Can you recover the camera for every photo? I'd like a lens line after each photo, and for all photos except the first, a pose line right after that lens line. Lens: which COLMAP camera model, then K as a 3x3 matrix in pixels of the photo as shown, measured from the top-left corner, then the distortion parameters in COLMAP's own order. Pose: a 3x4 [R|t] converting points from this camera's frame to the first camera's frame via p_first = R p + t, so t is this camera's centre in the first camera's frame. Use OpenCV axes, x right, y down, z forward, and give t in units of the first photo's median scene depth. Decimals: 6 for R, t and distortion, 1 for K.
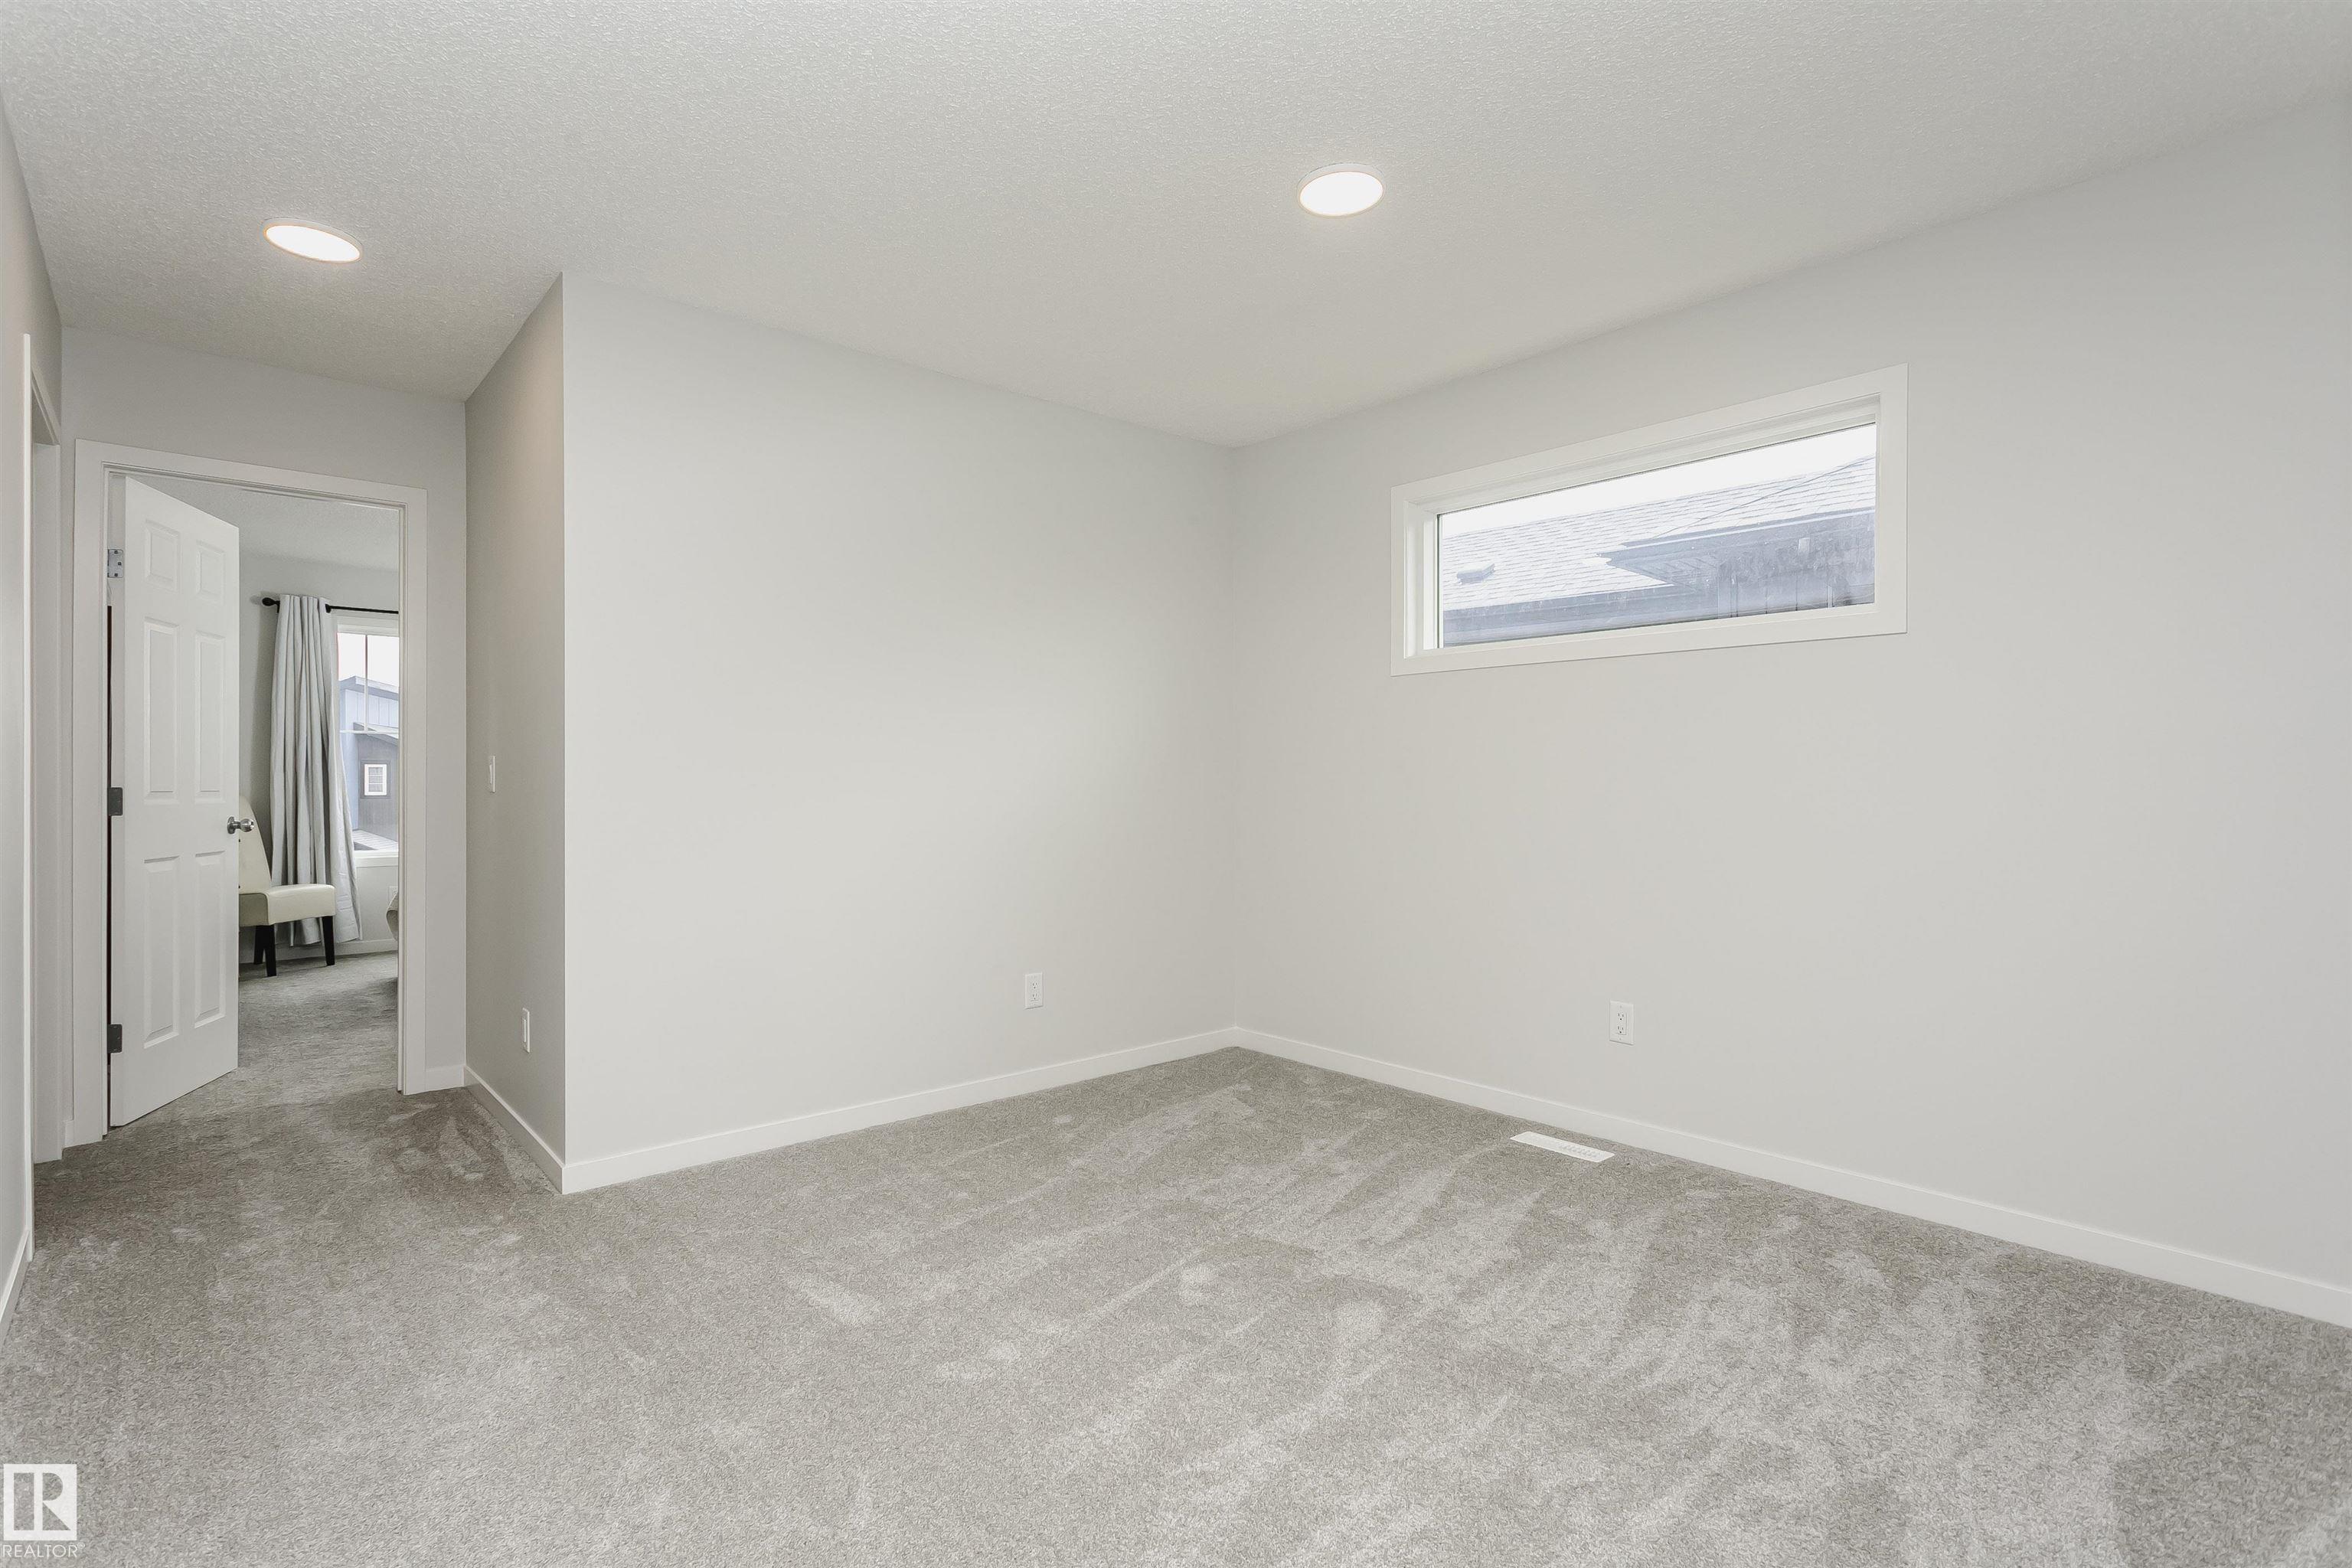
lens RADIAL K [[1121.9, 0, 1124.0], [0, 1121.9, 777.3], [0, 0, 1]] dist [0.006041, 0.002683]
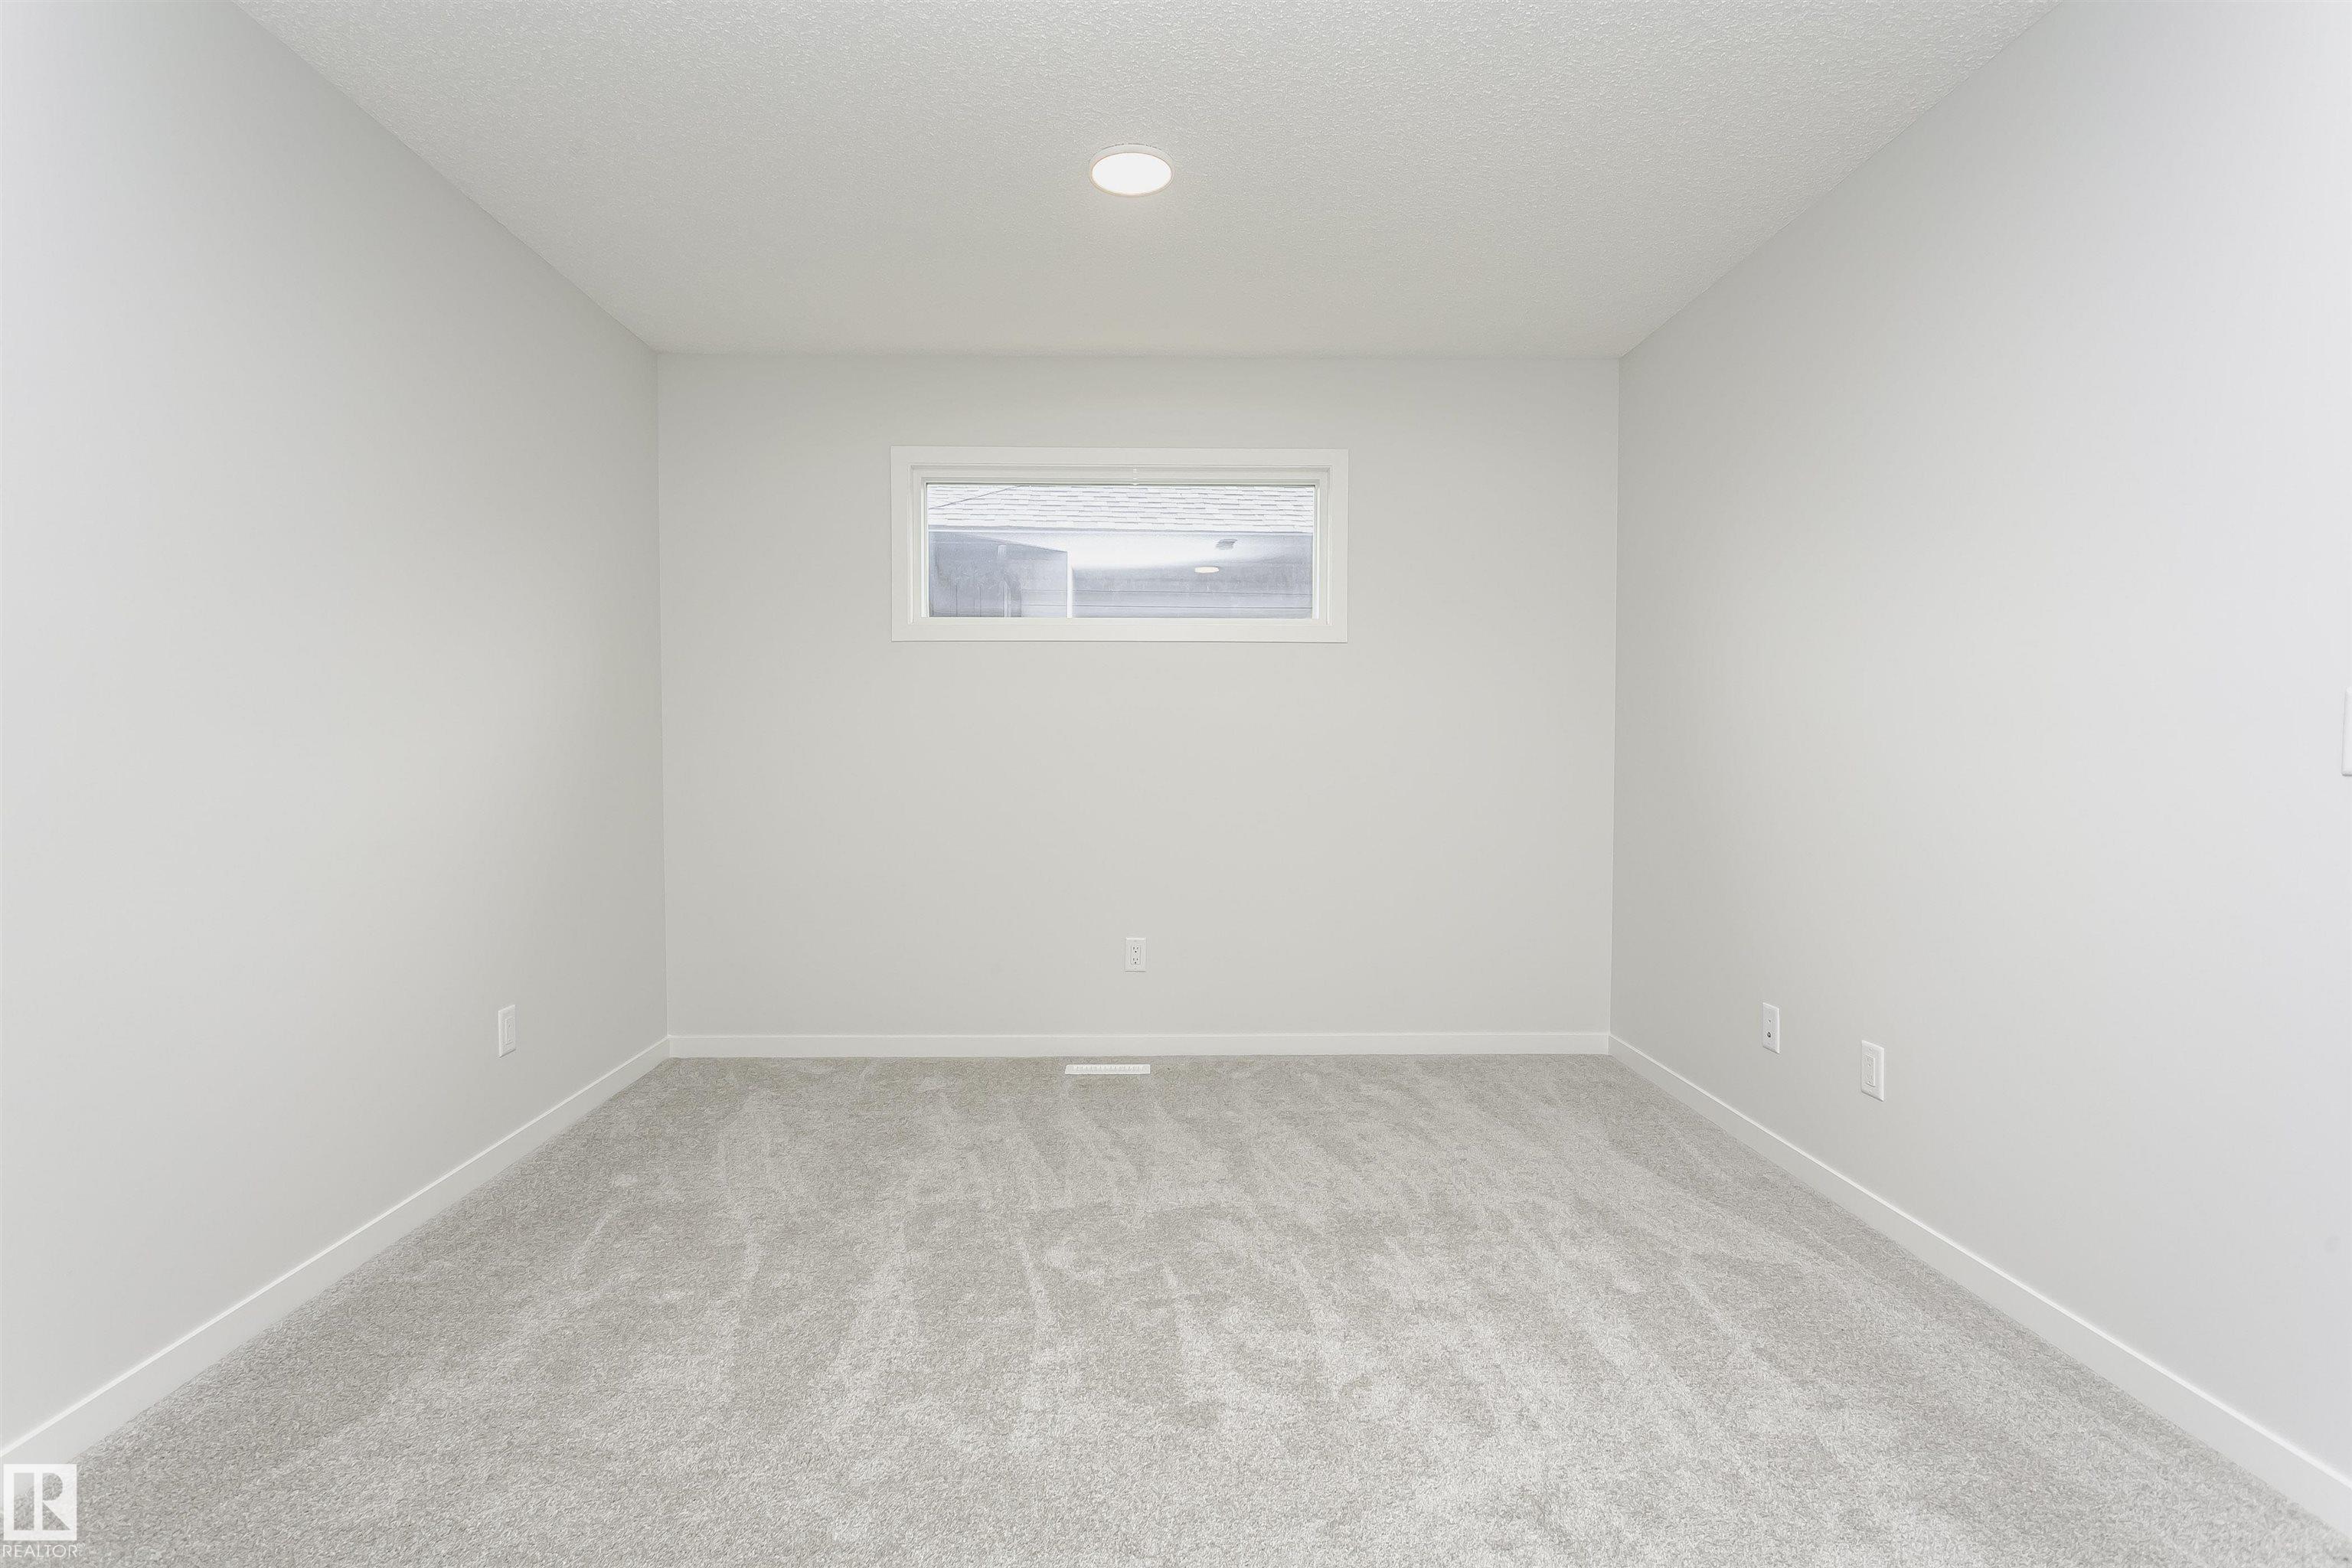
lens RADIAL K [[1121.9, 0, 1168.9], [0, 1121.9, 780.8], [0, 0, 1]] dist [0.006041, 0.002683]
pose [[0.633535, -0.018622, 0.773490, -0.558140], [-0.005543, 0.999575, 0.028606, 0.004249], [-0.773694, -0.022410, 0.633163, 0.296977]]
